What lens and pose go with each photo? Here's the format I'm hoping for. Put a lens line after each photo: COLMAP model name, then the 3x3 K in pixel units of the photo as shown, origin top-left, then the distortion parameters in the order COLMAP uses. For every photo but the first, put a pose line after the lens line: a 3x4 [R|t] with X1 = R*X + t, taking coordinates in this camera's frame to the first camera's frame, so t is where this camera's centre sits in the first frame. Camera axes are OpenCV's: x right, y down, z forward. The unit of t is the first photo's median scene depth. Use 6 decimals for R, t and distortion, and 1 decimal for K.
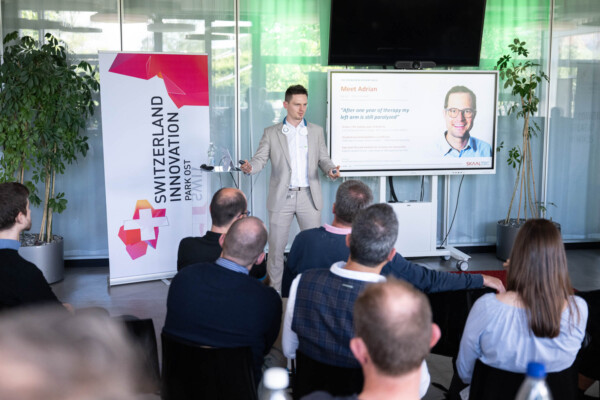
lens RADIAL K [[766.2, 0, 295.9], [0, 766.2, 202.3], [0, 0, 1]] dist [0.011693, 0.000000]
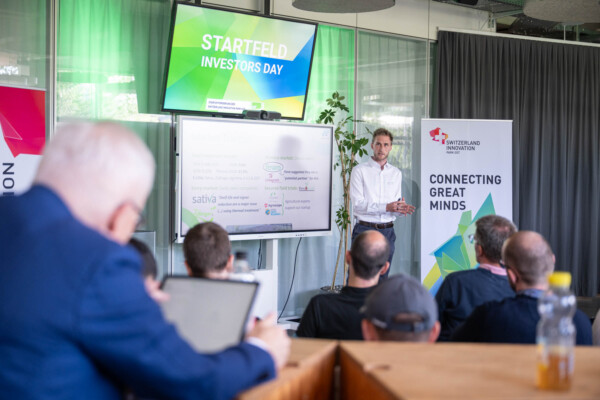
lens RADIAL K [[955.5, 0, 301.5], [0, 955.5, 199.2], [0, 0, 1]] dist [0.005942, 0.000000]
pose [[0.846662, -0.002890, 0.532124, -0.415500], [0.056720, 0.994778, -0.084845, 0.016183], [-0.529100, 0.102017, 0.842405, 0.048608]]
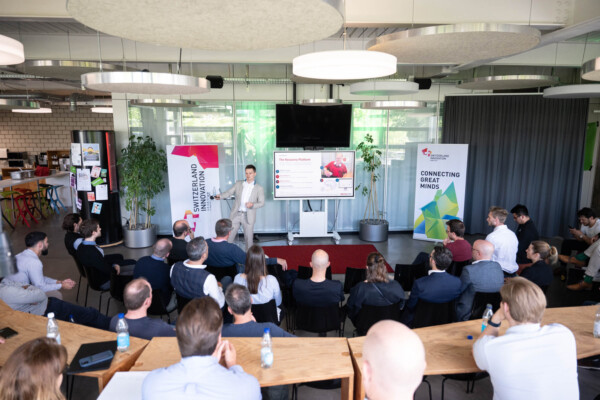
lens RADIAL K [[406.4, 0, 297.6], [0, 406.4, 205.3], [0, 0, 1]] dist [-0.012006, -0.001592]
pose [[0.993742, 0.017204, -0.110365, 0.246207], [-0.012097, 0.998832, 0.046782, -0.076072], [0.111041, -0.045154, 0.992790, -0.142799]]
